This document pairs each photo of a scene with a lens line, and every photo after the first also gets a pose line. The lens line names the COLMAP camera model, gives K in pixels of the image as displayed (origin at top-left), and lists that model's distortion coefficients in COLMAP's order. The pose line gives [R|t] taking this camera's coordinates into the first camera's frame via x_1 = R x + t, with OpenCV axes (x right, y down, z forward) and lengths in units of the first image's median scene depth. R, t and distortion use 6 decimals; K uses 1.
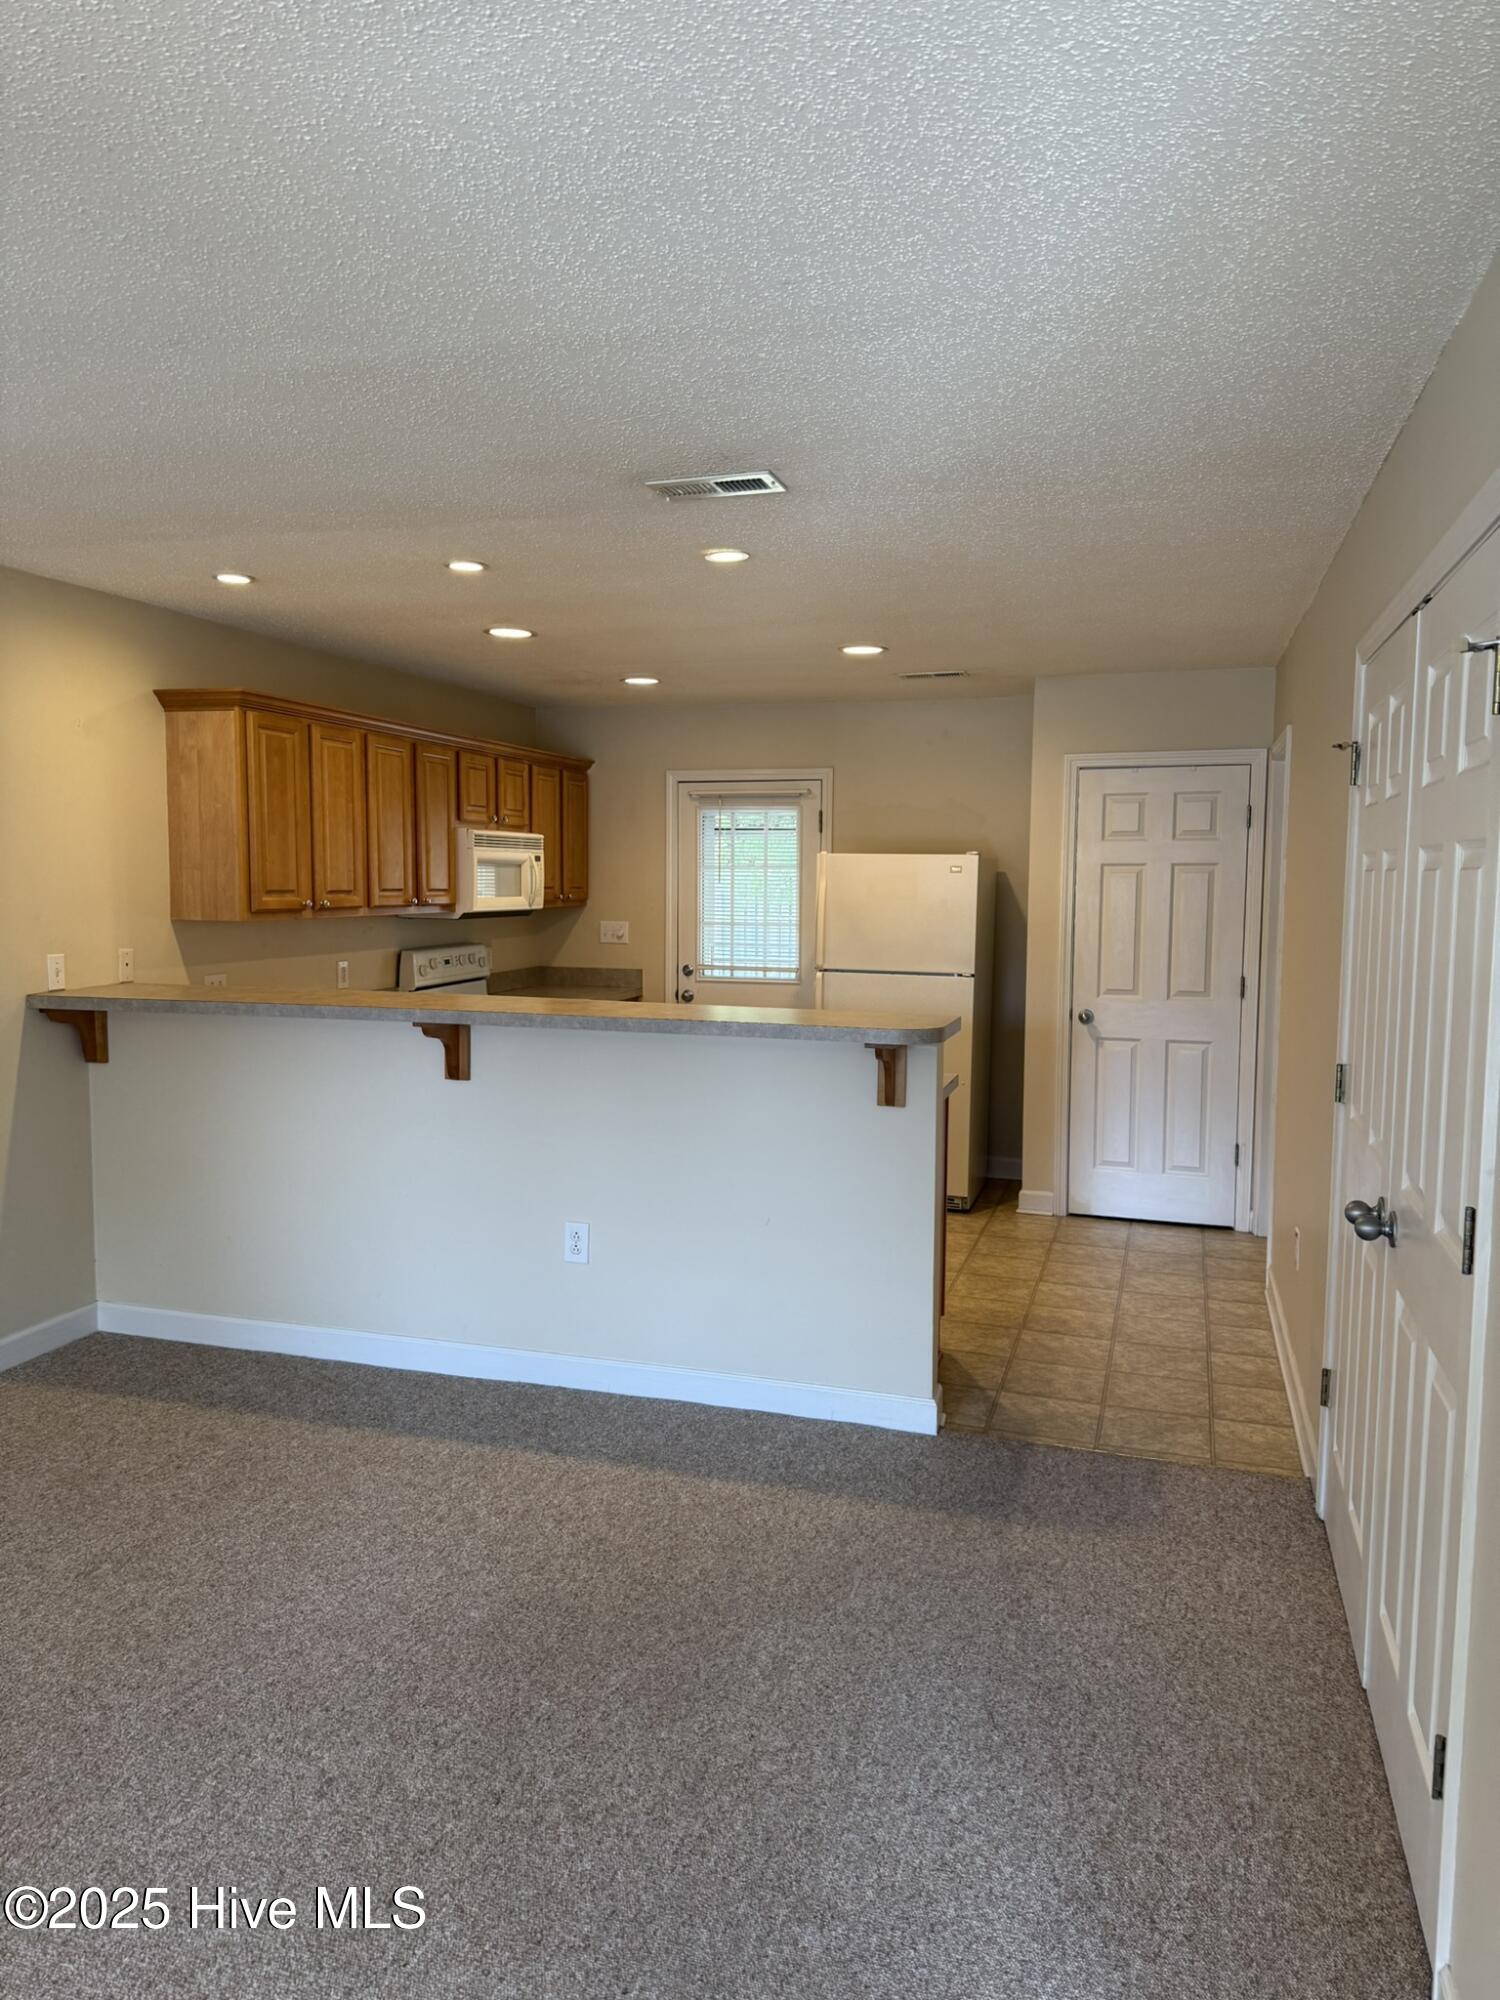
lens RADIAL K [[1438.2, 0, 747.0], [0, 1438.2, 1001.8], [0, 0, 1]] dist [0.028397, -0.011417]
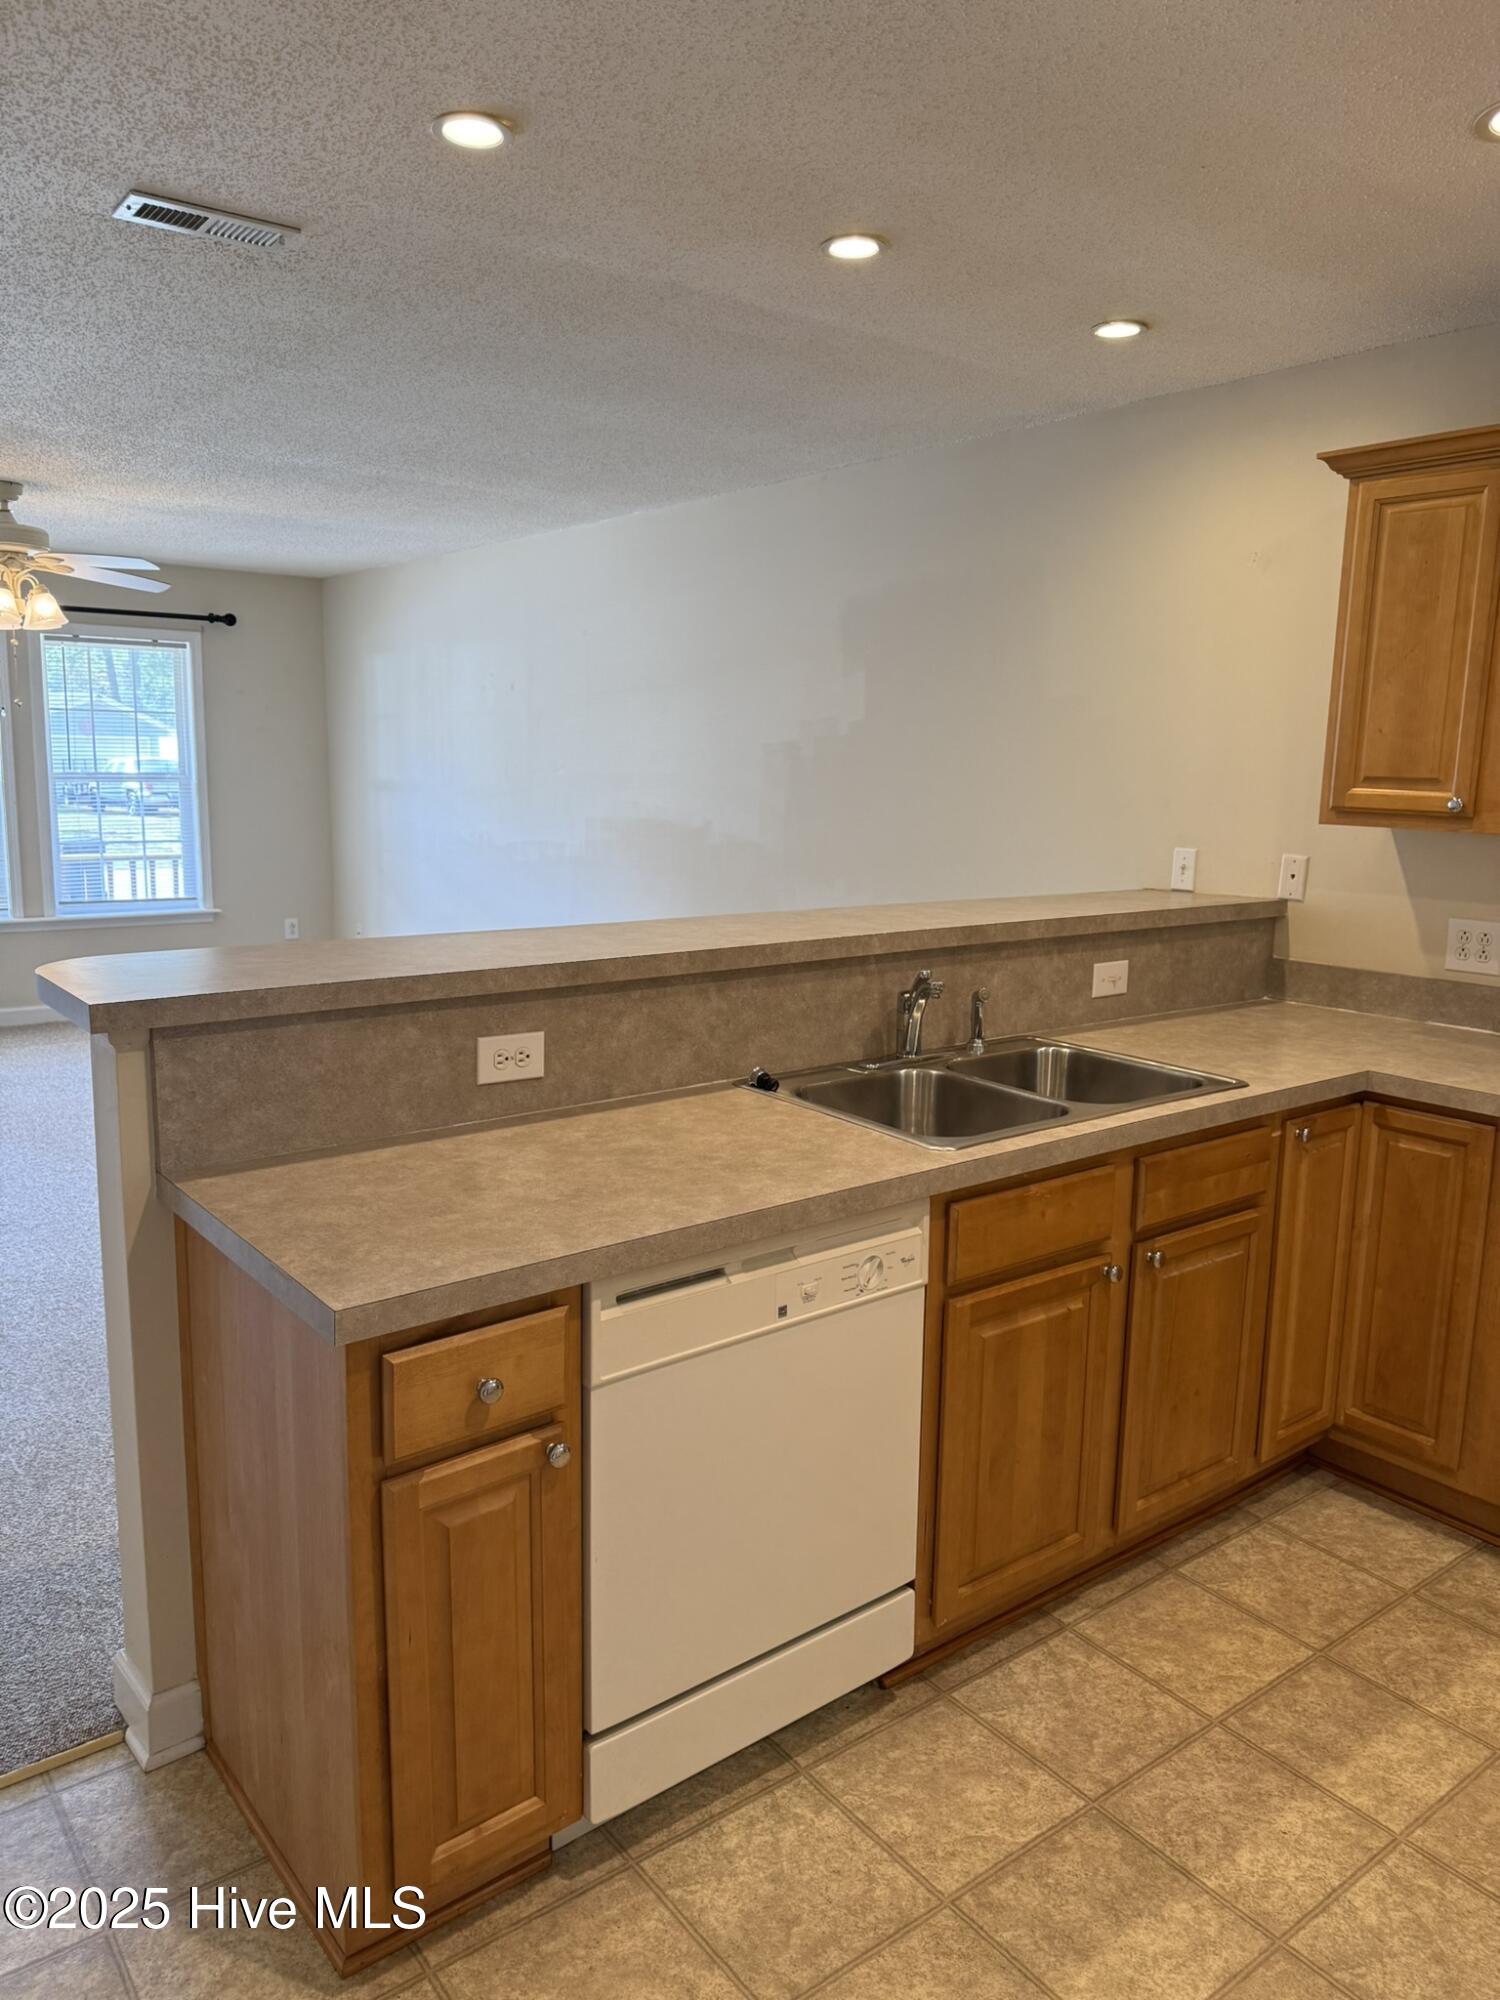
lens RADIAL K [[1438.2, 0, 747.4], [0, 1438.2, 999.2], [0, 0, 1]] dist [0.028397, -0.011417]
pose [[-0.585648, 0.112769, -0.802683, 0.237858], [-0.100791, 0.972458, 0.210159, -0.064765], [0.804274, 0.203982, -0.558152, 0.845254]]
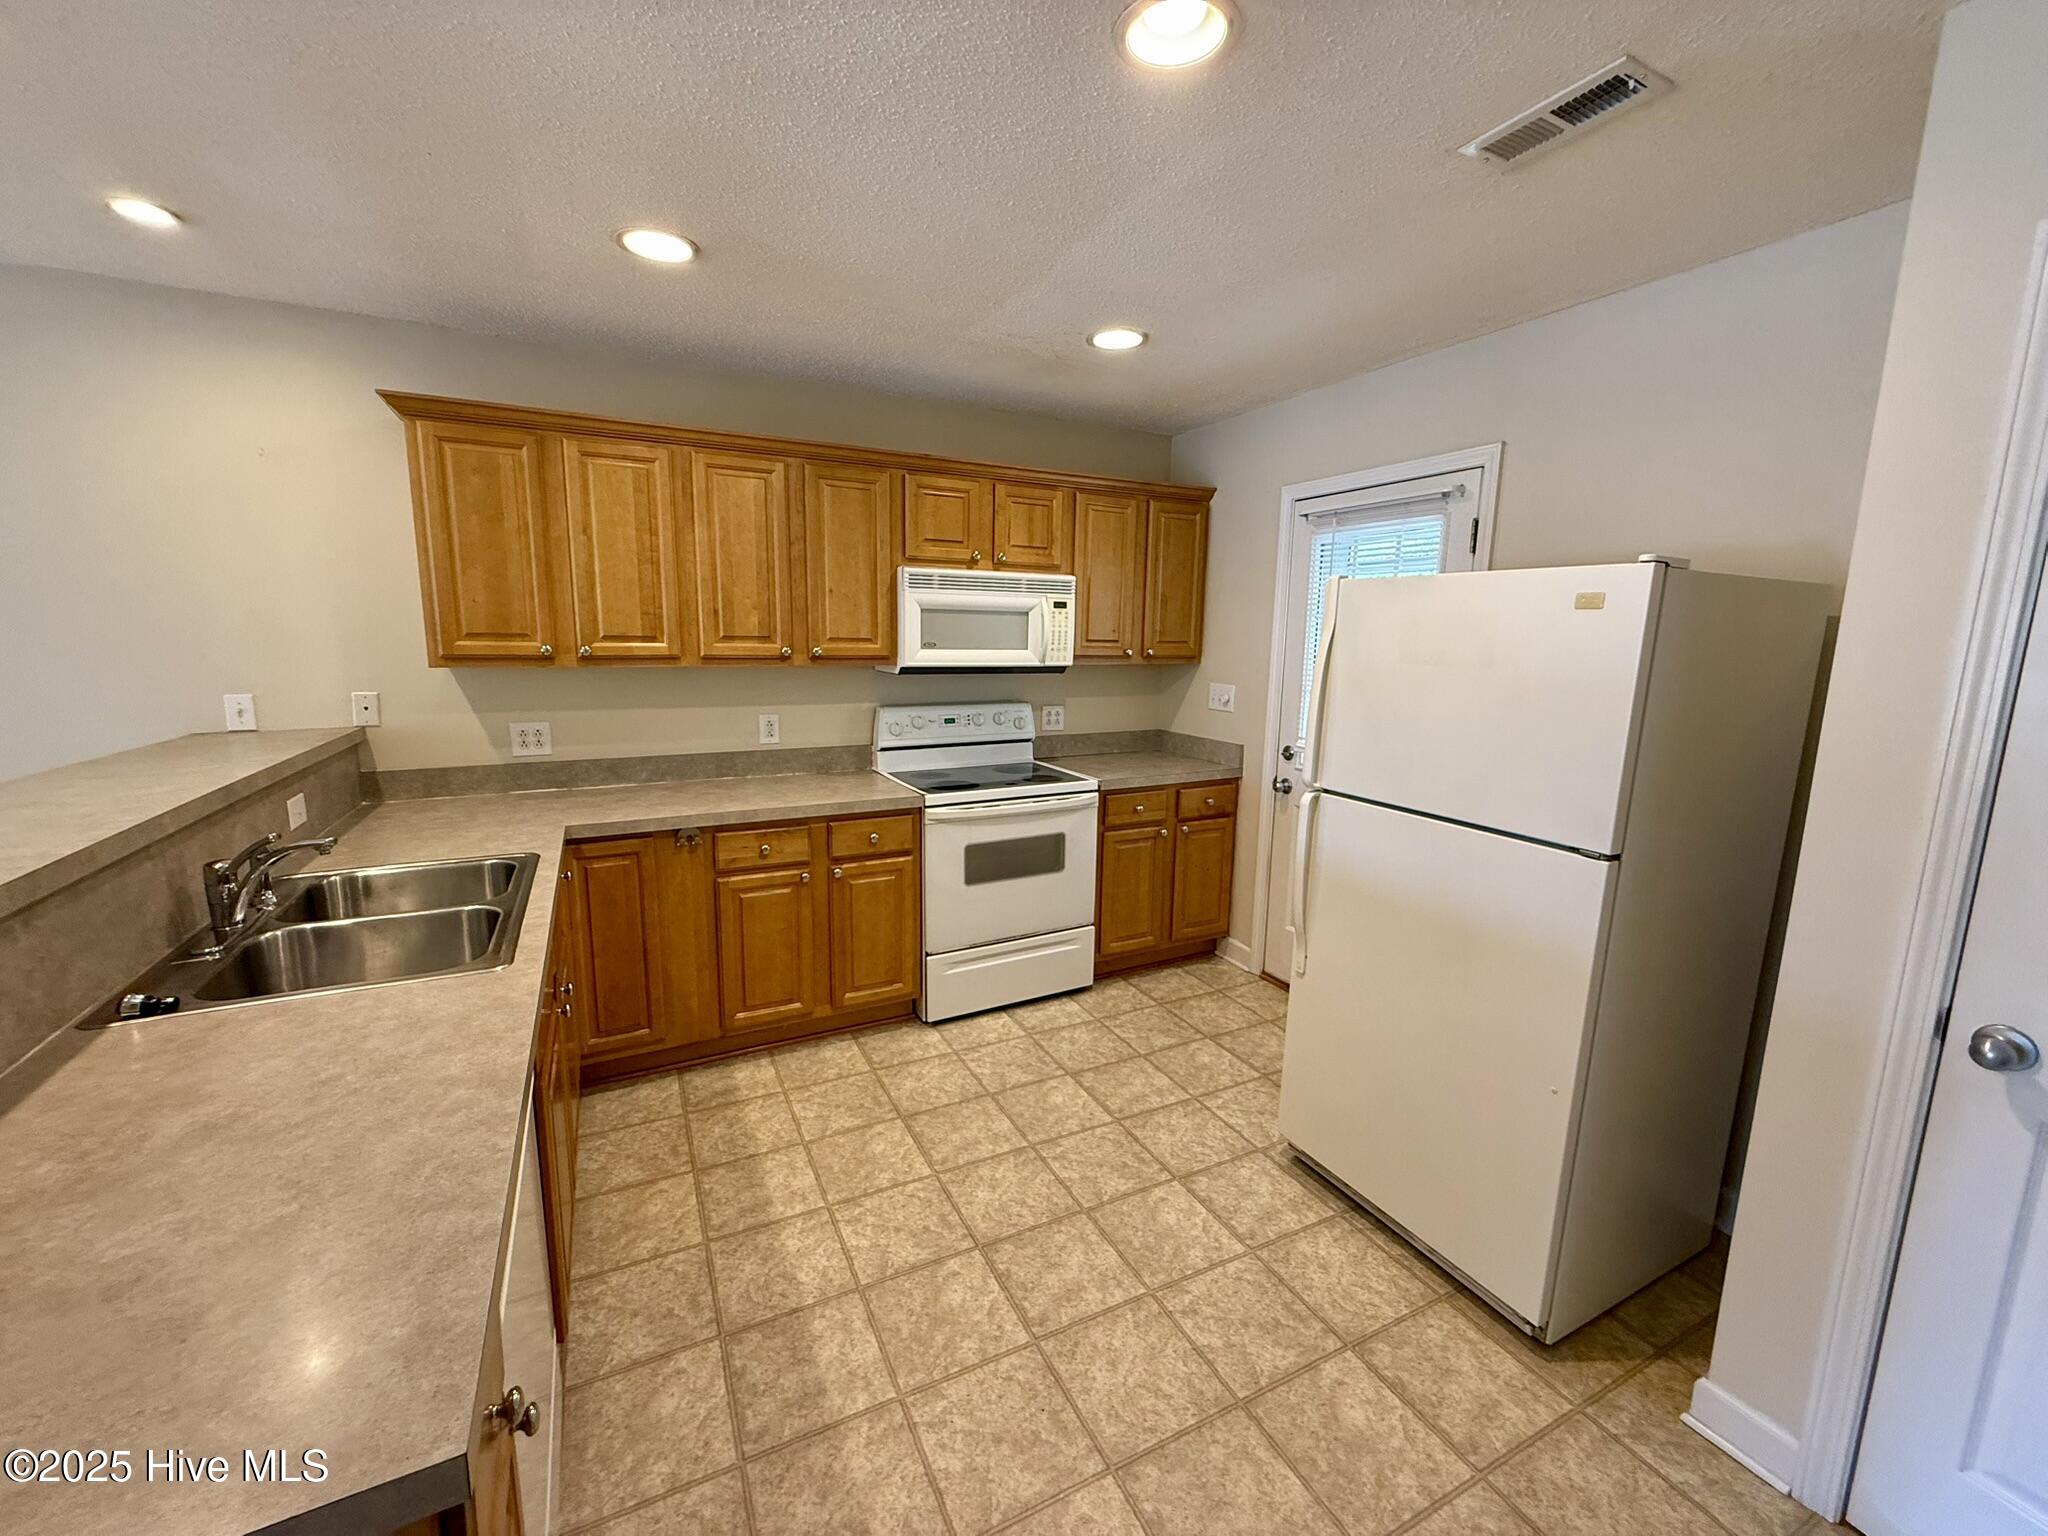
lens RADIAL K [[818.0, 0, 1020.8], [0, 818.0, 769.3], [0, 0, 1]] dist [-0.000559, 0.000577]
pose [[0.682256, 0.120683, -0.721084, 0.195058], [-0.072538, 0.992589, 0.097490, -0.050005], [0.727506, -0.014207, 0.685954, 0.662882]]
